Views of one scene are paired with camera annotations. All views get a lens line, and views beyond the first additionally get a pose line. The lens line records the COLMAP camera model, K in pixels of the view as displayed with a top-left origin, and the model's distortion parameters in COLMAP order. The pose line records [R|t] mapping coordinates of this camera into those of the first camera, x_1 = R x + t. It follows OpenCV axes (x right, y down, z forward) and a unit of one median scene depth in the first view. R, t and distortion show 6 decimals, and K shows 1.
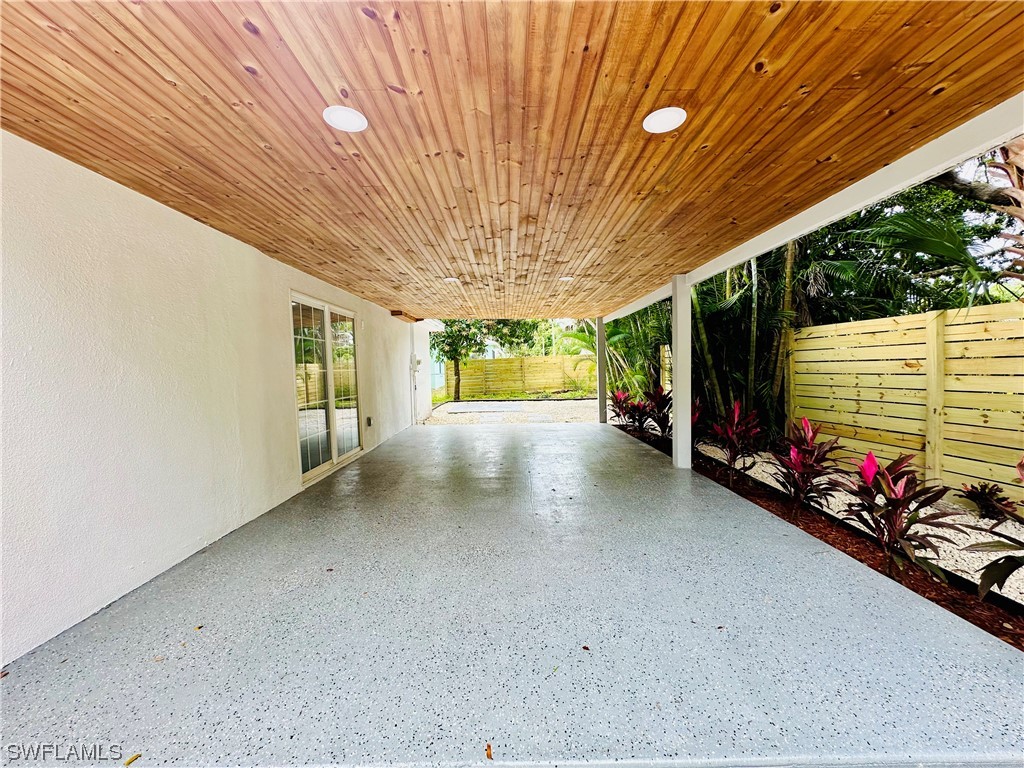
lens RADIAL K [[409.3, 0, 509.3], [0, 409.3, 383.1], [0, 0, 1]] dist [-0.002595, 0.000265]
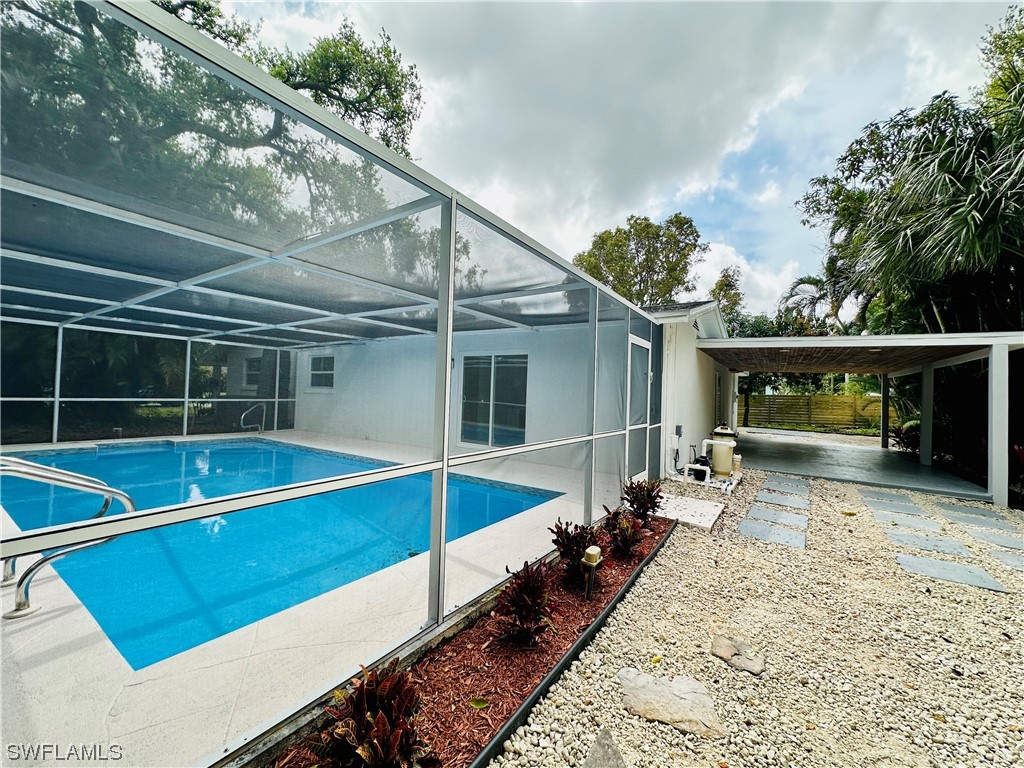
lens RADIAL K [[409.3, 0, 513.8], [0, 409.3, 387.2], [0, 0, 1]] dist [-0.002595, 0.000265]
pose [[0.839605, 0.060387, -0.539830, -0.185373], [-0.084516, 0.996221, -0.020010, 0.036633], [0.536582, 0.062425, 0.841536, -1.594596]]
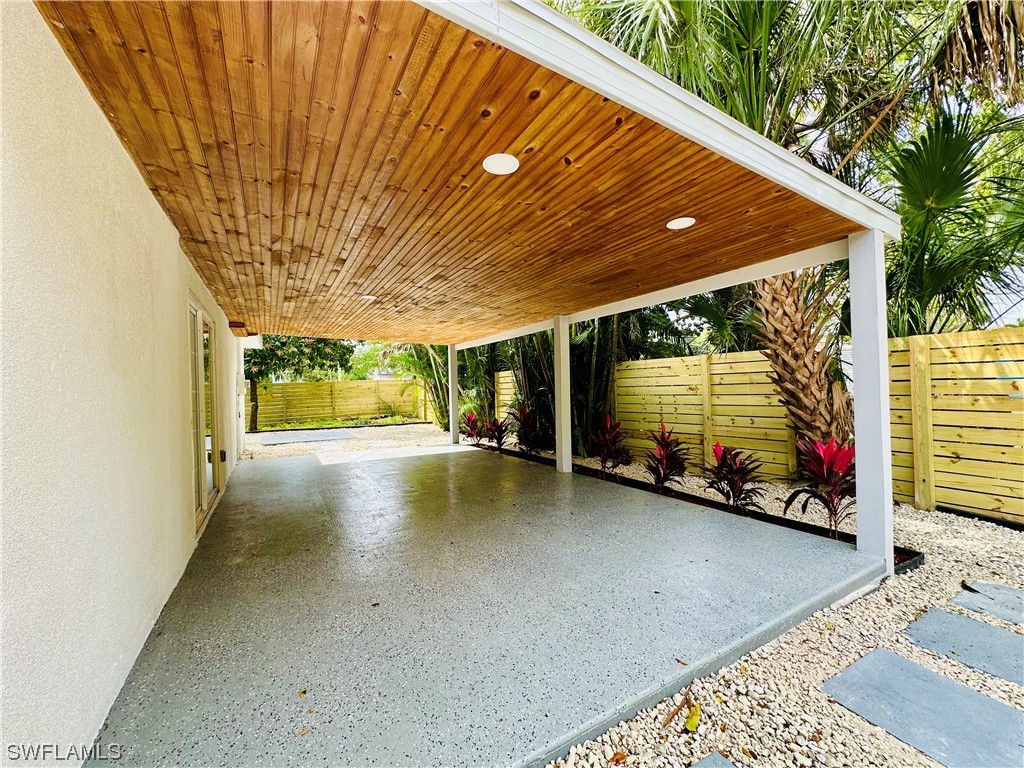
lens RADIAL K [[409.3, 0, 511.8], [0, 409.3, 381.9], [0, 0, 1]] dist [-0.002595, 0.000265]
pose [[0.864485, 0.016028, 0.502403, -0.330853], [0.017799, 0.997889, -0.062461, 0.011795], [-0.502343, 0.062939, 0.862375, 0.013438]]
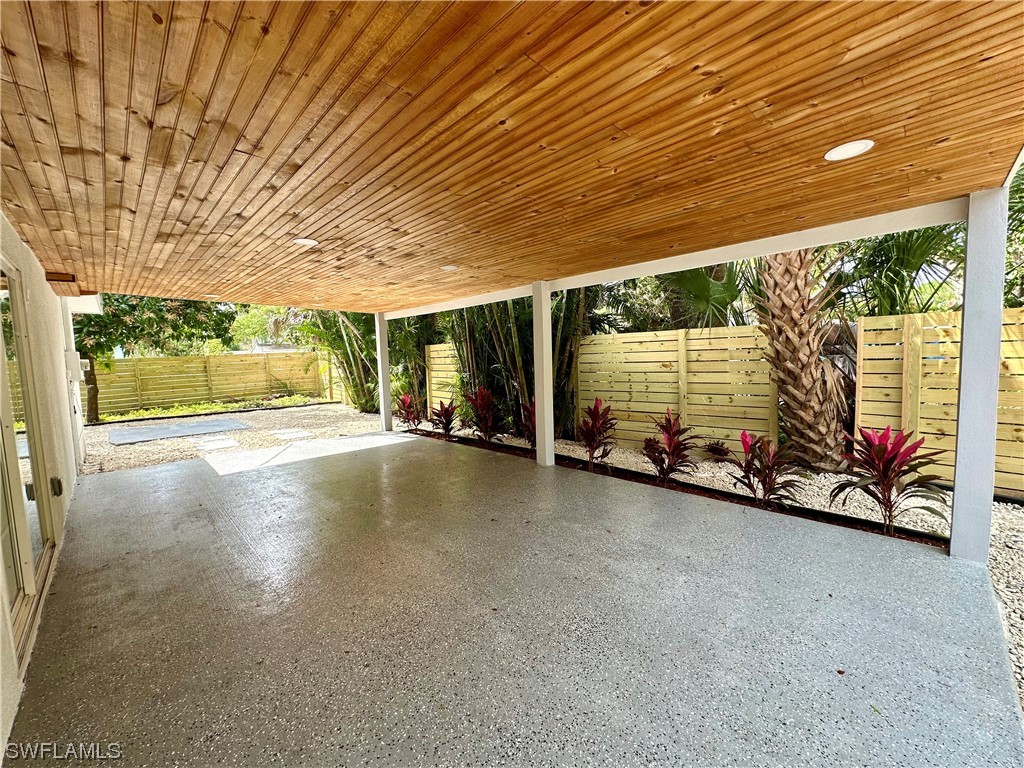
lens RADIAL K [[409.3, 0, 513.7], [0, 409.3, 382.5], [0, 0, 1]] dist [-0.002595, 0.000265]
pose [[0.713379, -0.041299, 0.699560, -0.368097], [0.037319, 0.999084, 0.020926, -0.031352], [-0.699784, 0.011179, 0.714267, 0.306956]]
